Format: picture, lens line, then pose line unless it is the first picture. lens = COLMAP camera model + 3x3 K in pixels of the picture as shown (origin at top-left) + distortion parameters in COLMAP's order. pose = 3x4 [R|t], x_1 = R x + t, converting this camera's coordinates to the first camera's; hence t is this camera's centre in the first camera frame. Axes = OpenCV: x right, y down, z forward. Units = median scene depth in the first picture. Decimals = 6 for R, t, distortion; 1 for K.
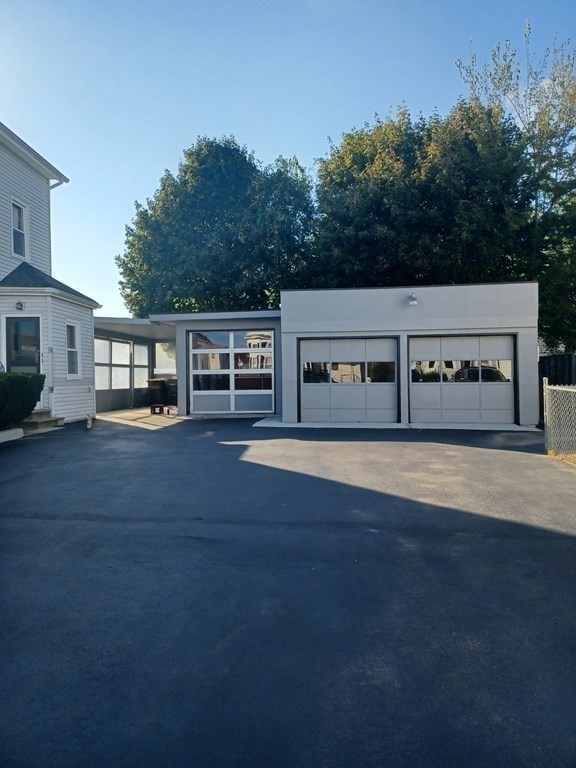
lens RADIAL K [[570.7, 0, 285.2], [0, 570.7, 378.9], [0, 0, 1]] dist [0.097676, 0.001181]
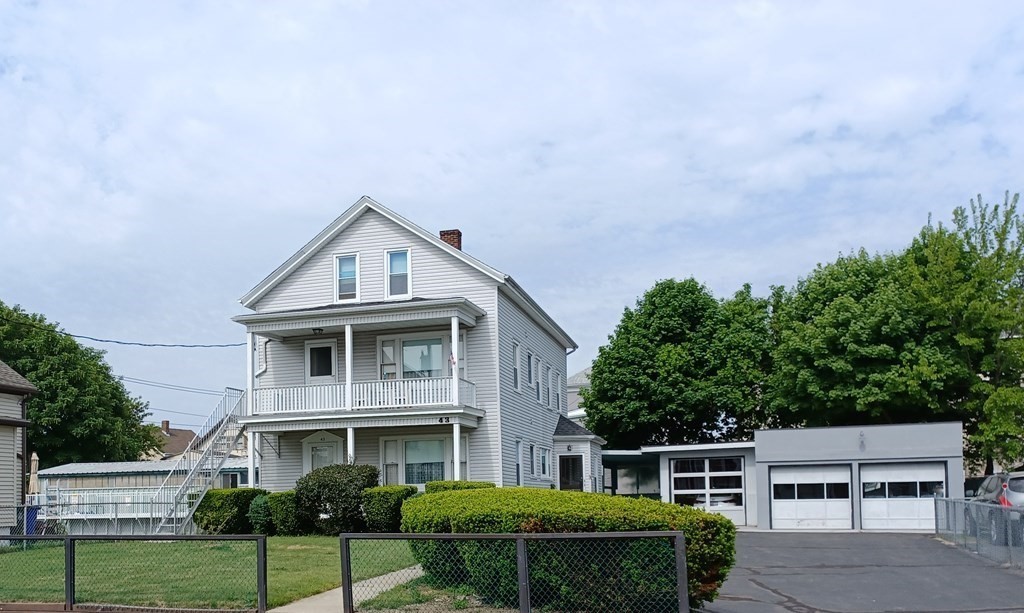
lens RADIAL K [[890.5, 0, 487.5], [0, 890.5, 471.6], [0, 0, 1]] dist [0.093881, -0.007176]
pose [[0.973586, -0.013857, -0.227900, -0.117708], [0.005204, 0.999244, -0.038524, 0.016597], [0.228262, 0.036321, 0.972922, -0.994832]]
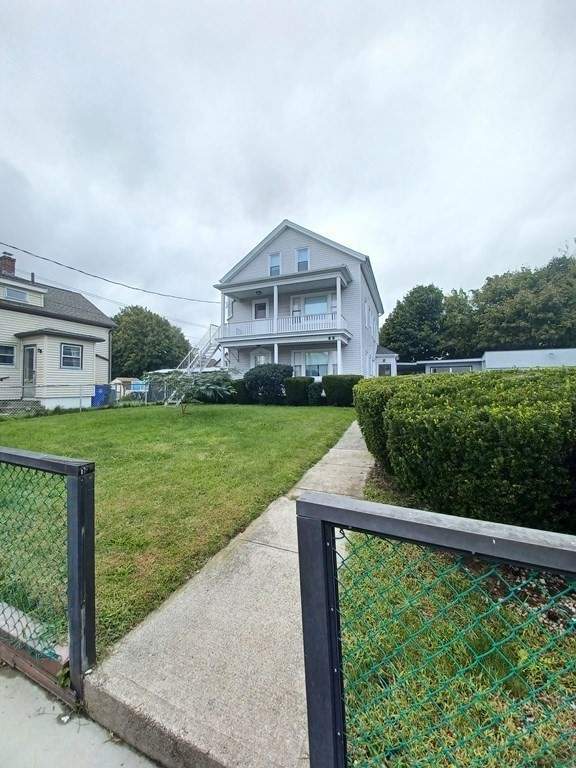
lens RADIAL K [[306.8, 0, 291.0], [0, 306.8, 383.3], [0, 0, 1]] dist [0.008563, -0.000167]
pose [[0.949239, 0.003949, -0.314530, -0.334534], [-0.009777, 0.999808, -0.016954, 0.015464], [0.314403, 0.019169, 0.949096, -0.483441]]
